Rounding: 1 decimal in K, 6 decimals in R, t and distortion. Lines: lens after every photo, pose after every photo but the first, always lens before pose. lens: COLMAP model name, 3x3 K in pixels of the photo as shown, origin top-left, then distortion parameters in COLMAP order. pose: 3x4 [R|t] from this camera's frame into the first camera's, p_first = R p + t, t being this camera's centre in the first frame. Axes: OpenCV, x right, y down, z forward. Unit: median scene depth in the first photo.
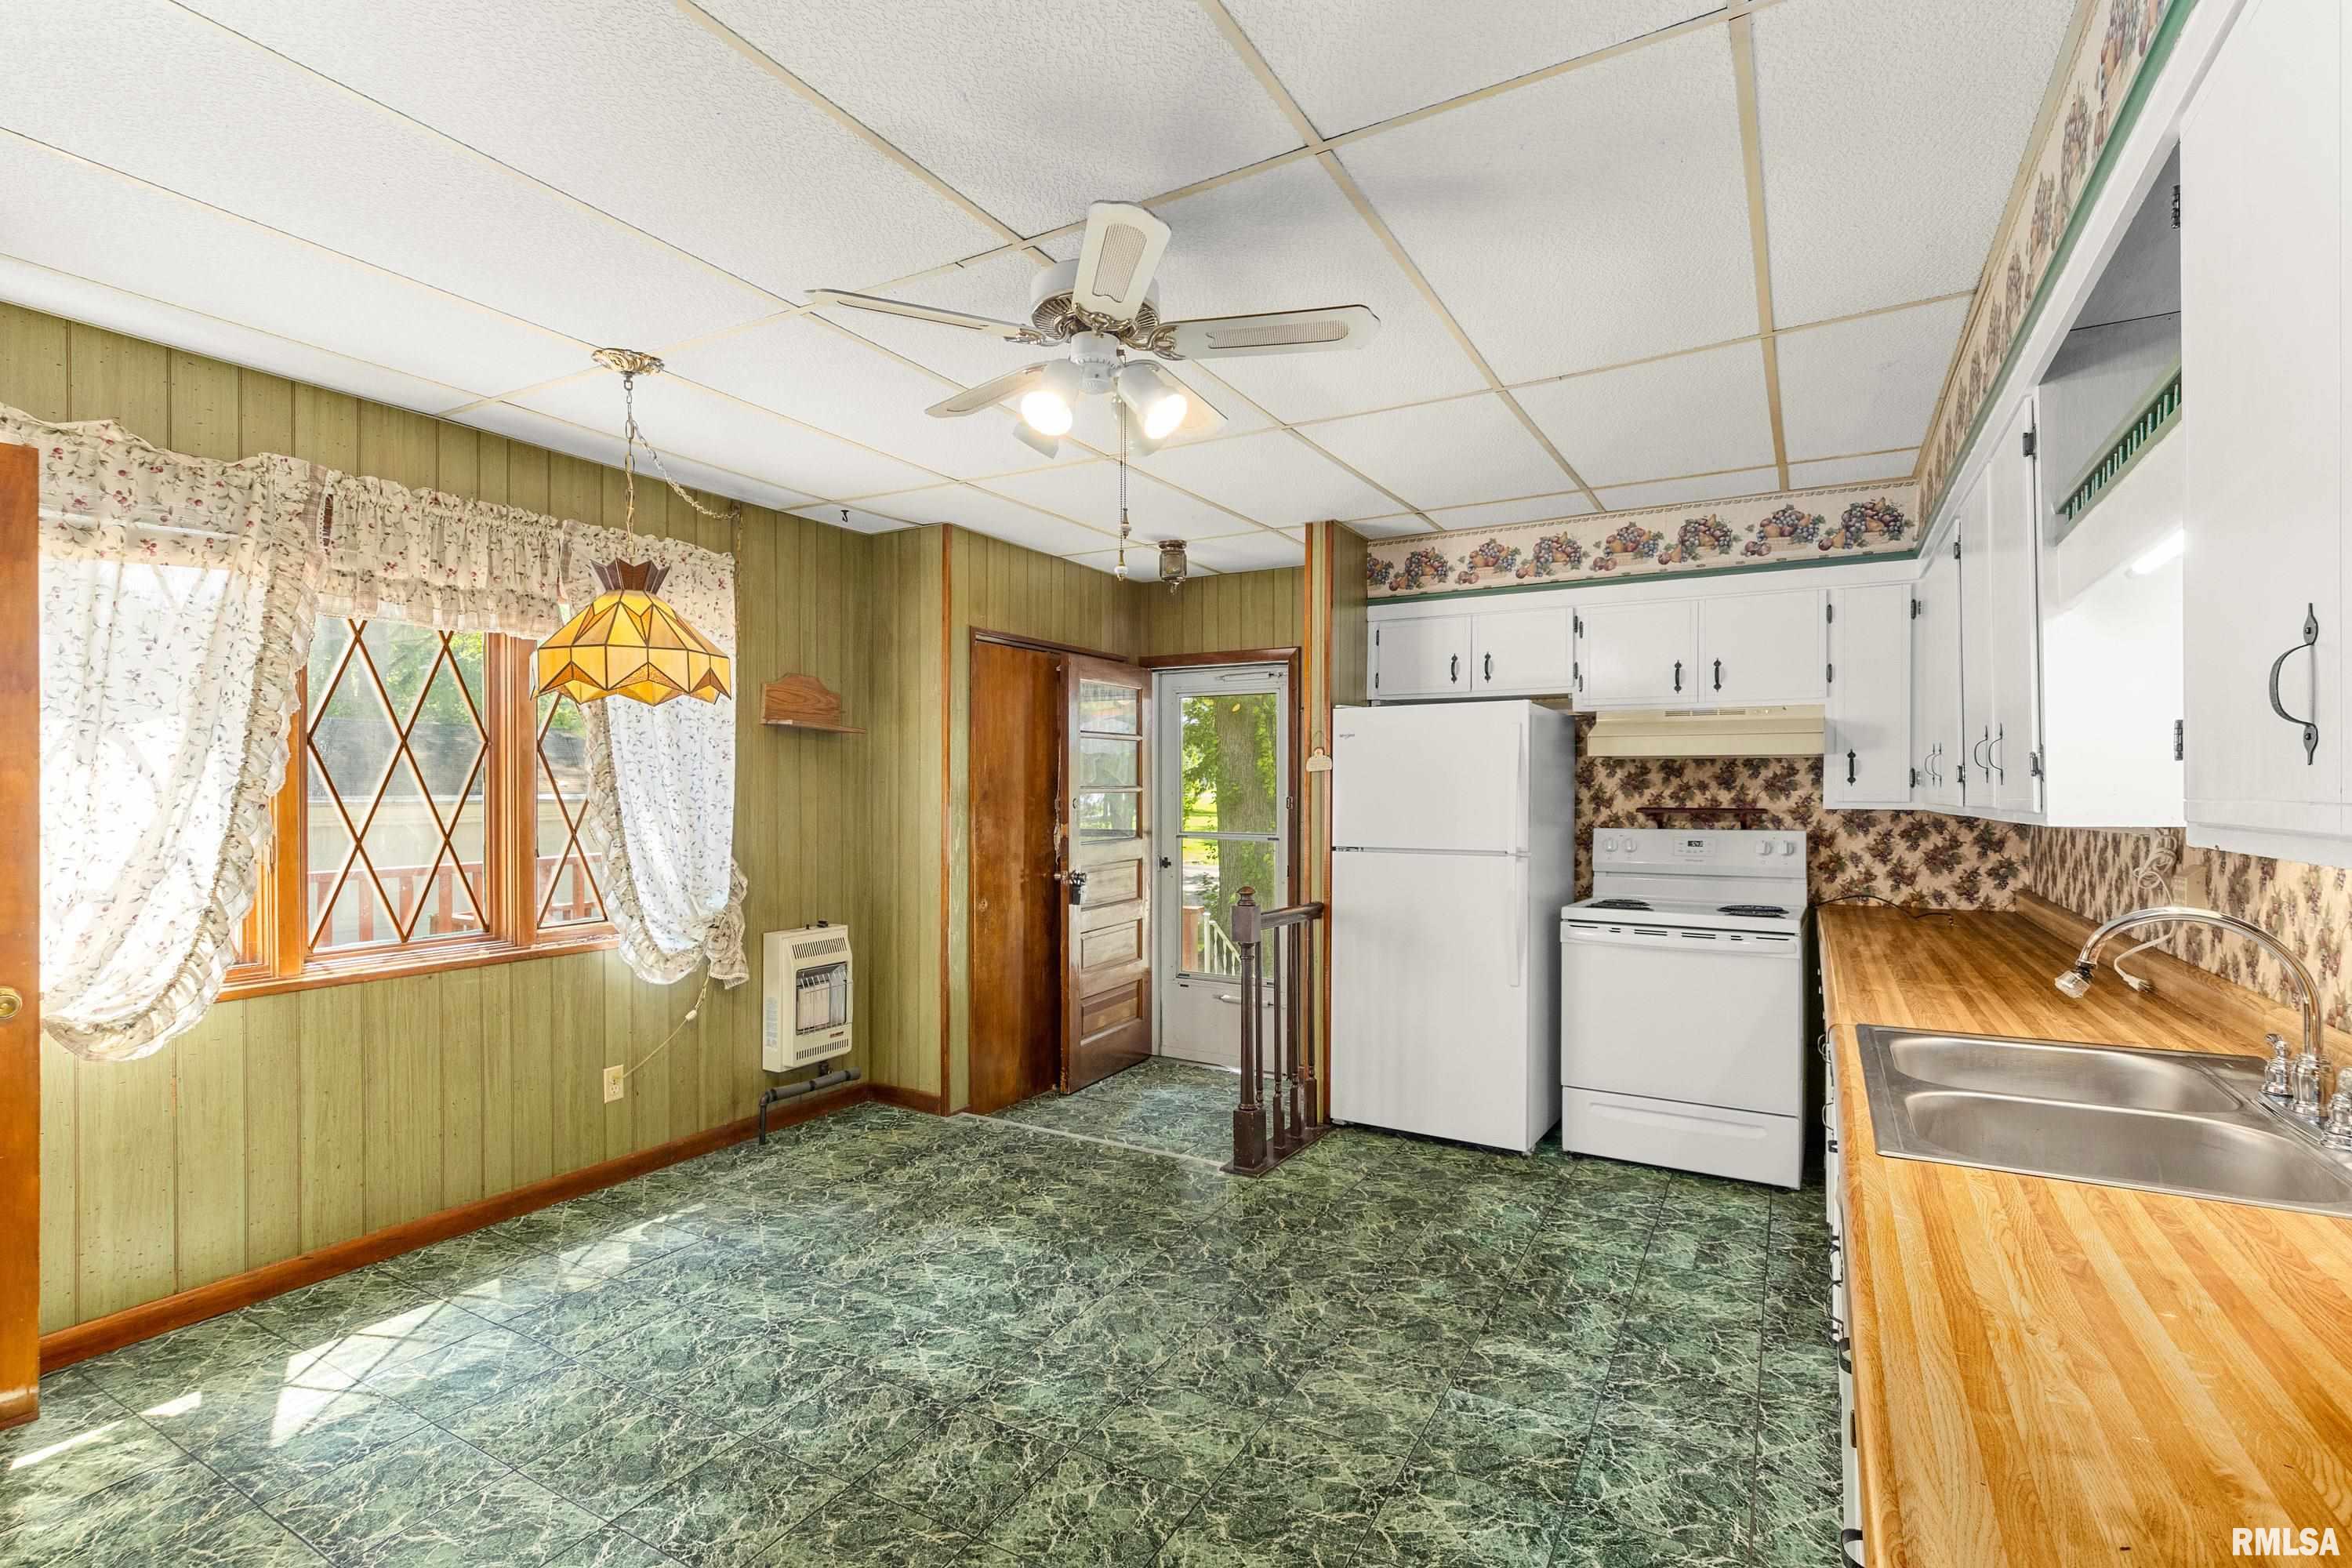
lens RADIAL K [[1107.2, 0, 1158.9], [0, 1107.2, 791.5], [0, 0, 1]] dist [0.001485, 0.000213]
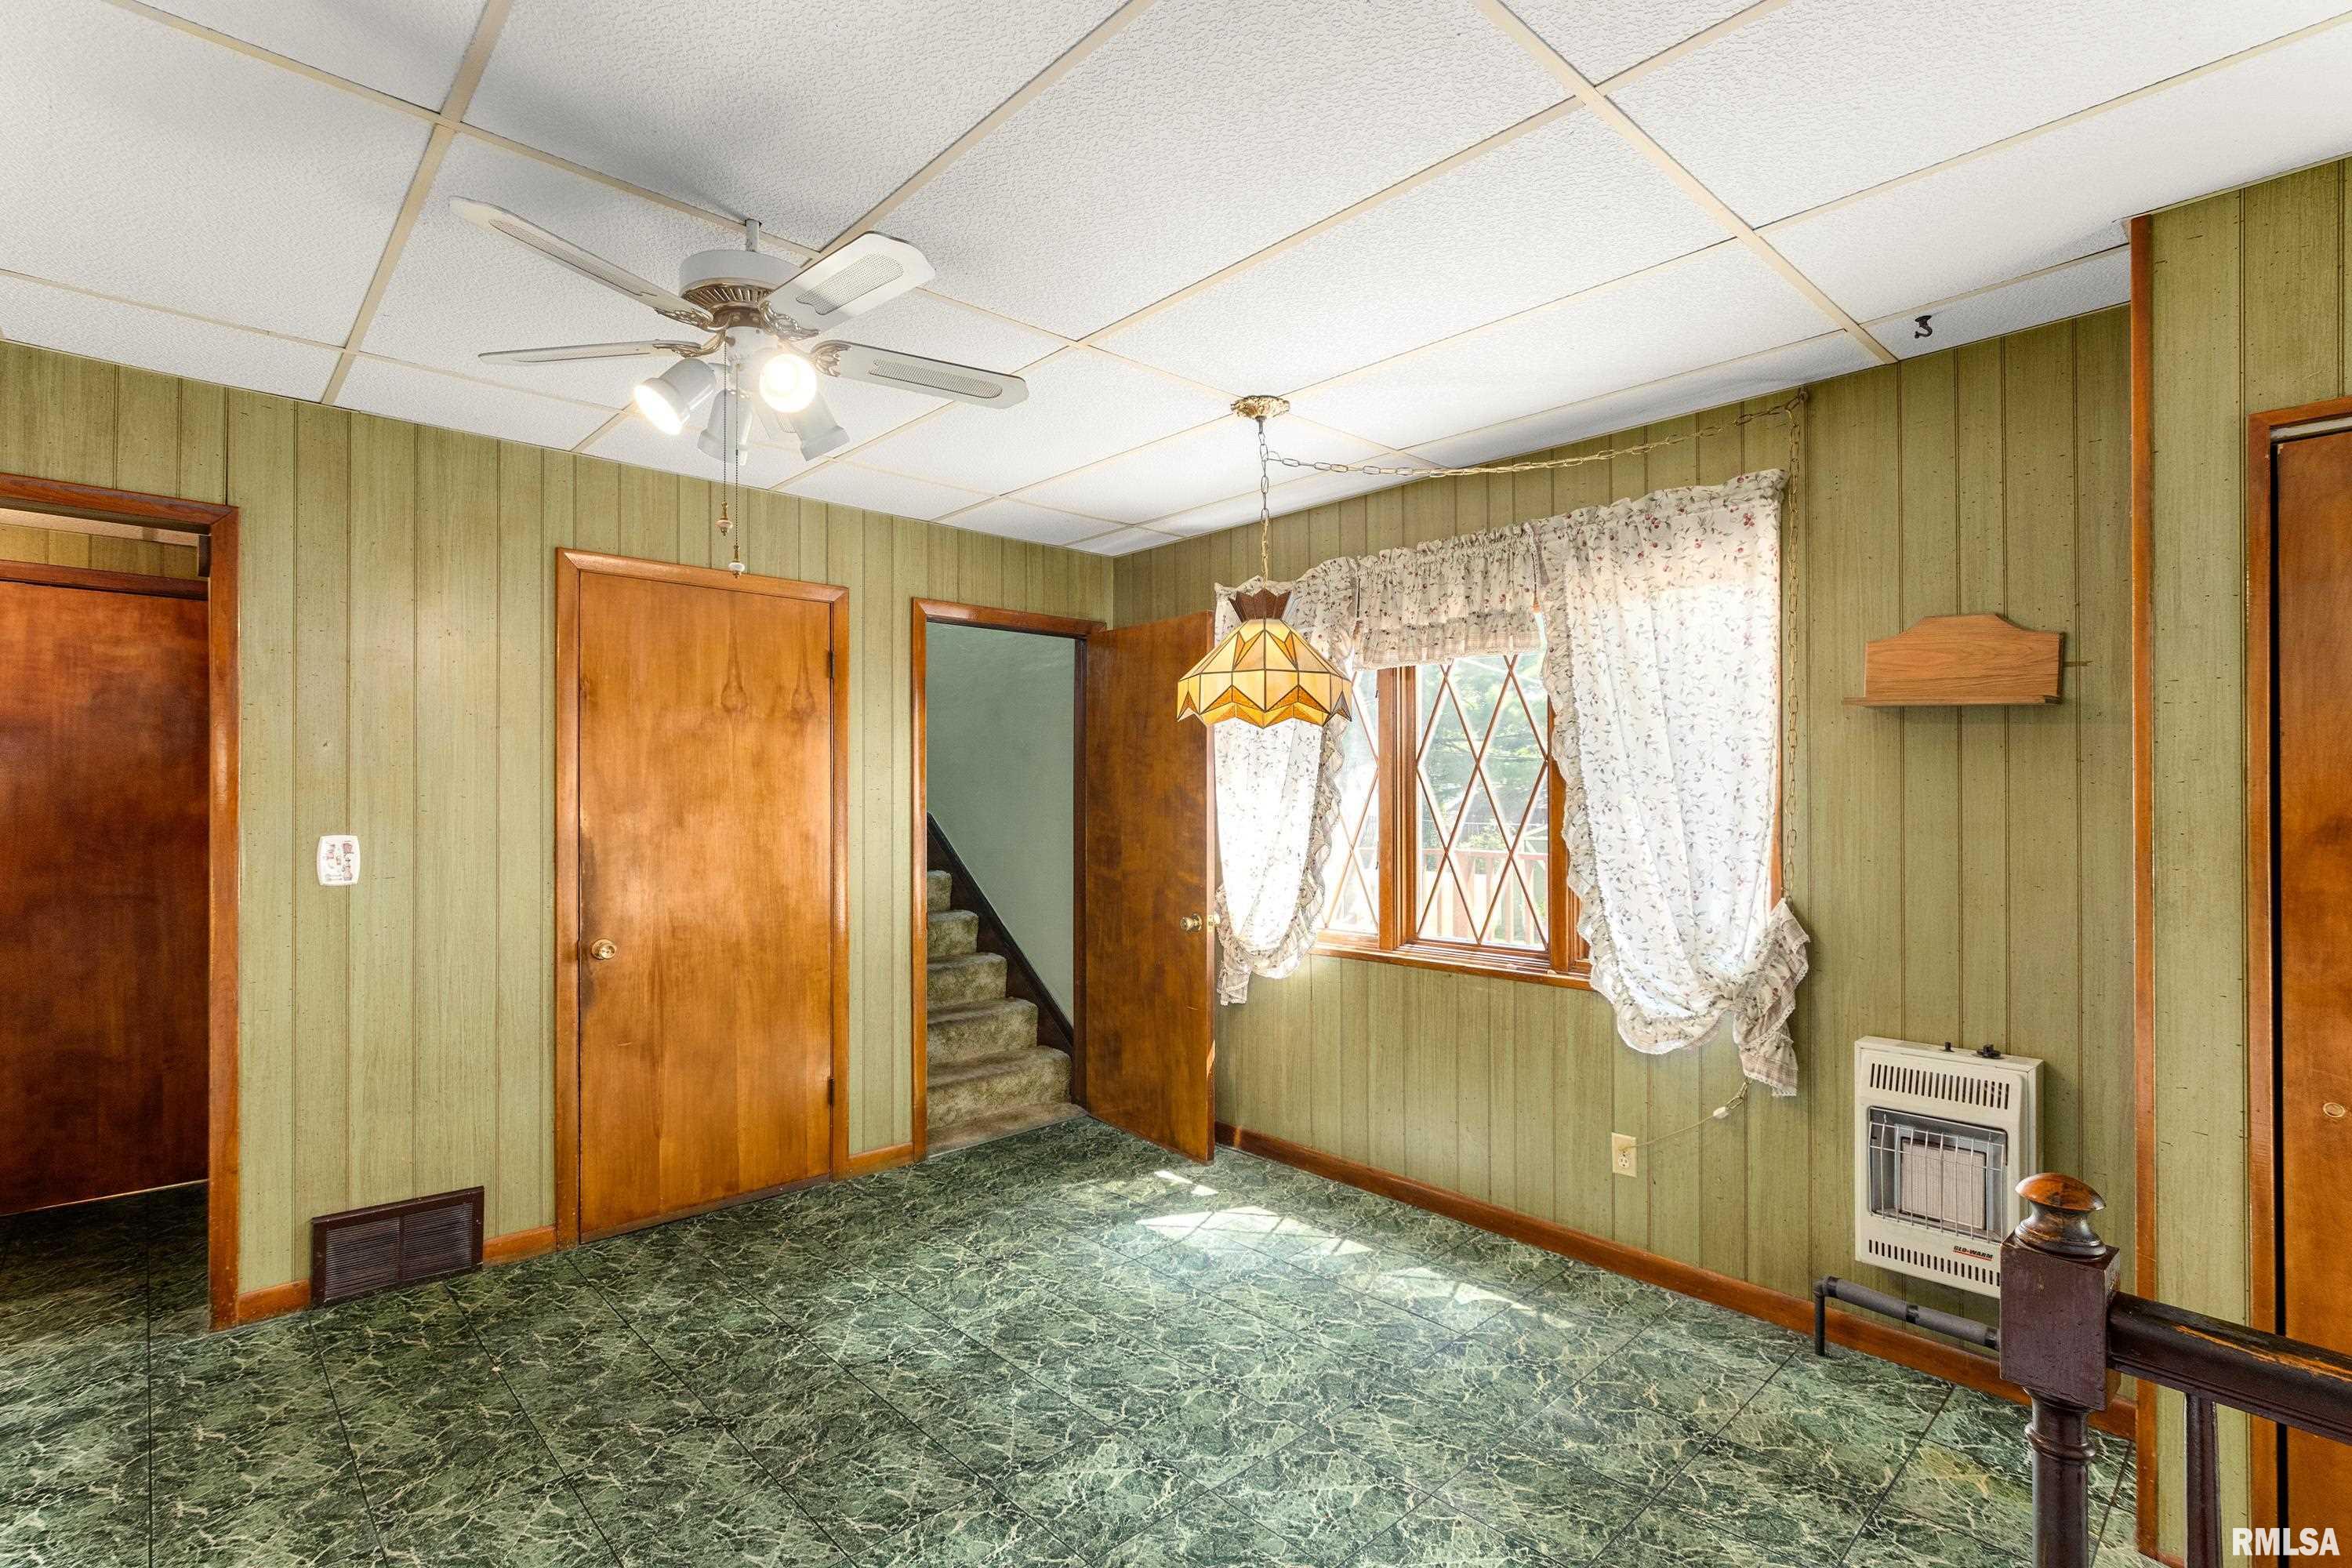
lens RADIAL K [[1102.0, 0, 1174.0], [0, 1102.0, 789.5], [0, 0, 1]] dist [-0.001248, 0.000192]
pose [[-0.291186, -0.013937, -0.956565, 0.553623], [-0.008698, 0.999891, -0.011921, -0.004002], [0.956627, 0.004849, -0.291276, 1.207881]]
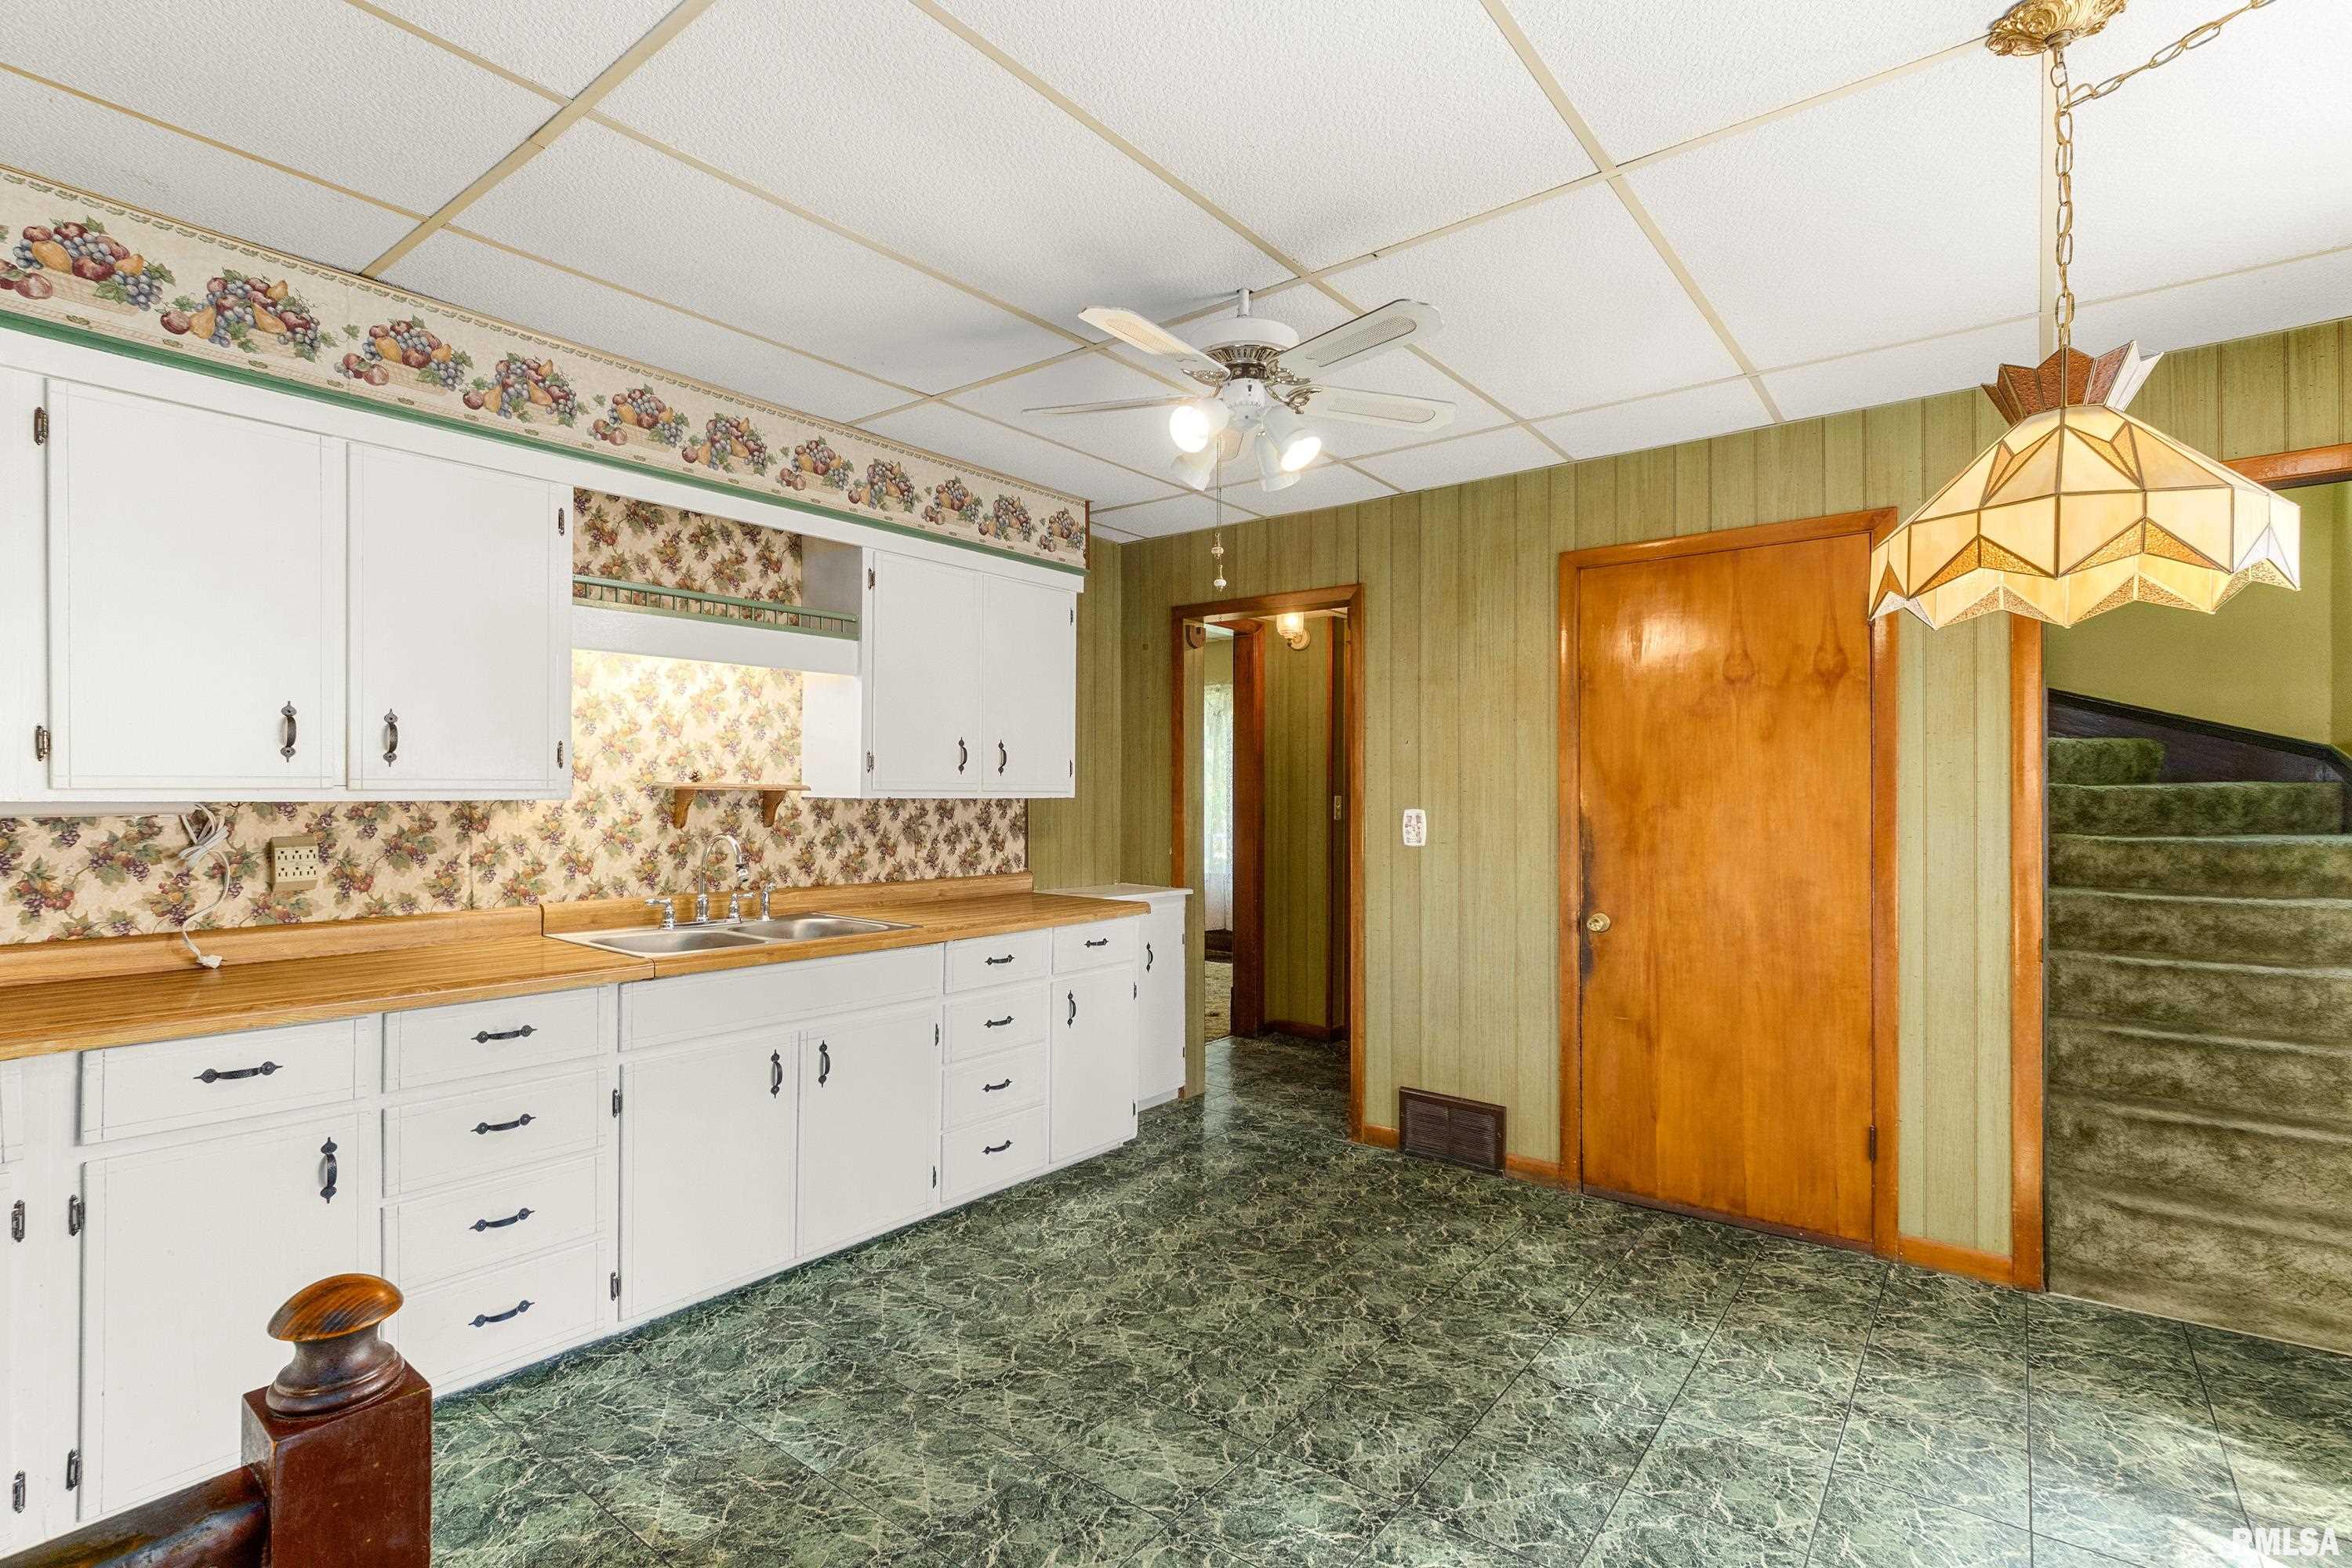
lens RADIAL K [[1107.2, 0, 1158.9], [0, 1107.2, 791.5], [0, 0, 1]] dist [0.001485, 0.000213]
pose [[-0.990007, -0.003684, 0.140968, -0.100146], [-0.003654, 0.999993, 0.000475, 0.011983], [-0.140969, -0.000045, -0.990014, 1.600420]]
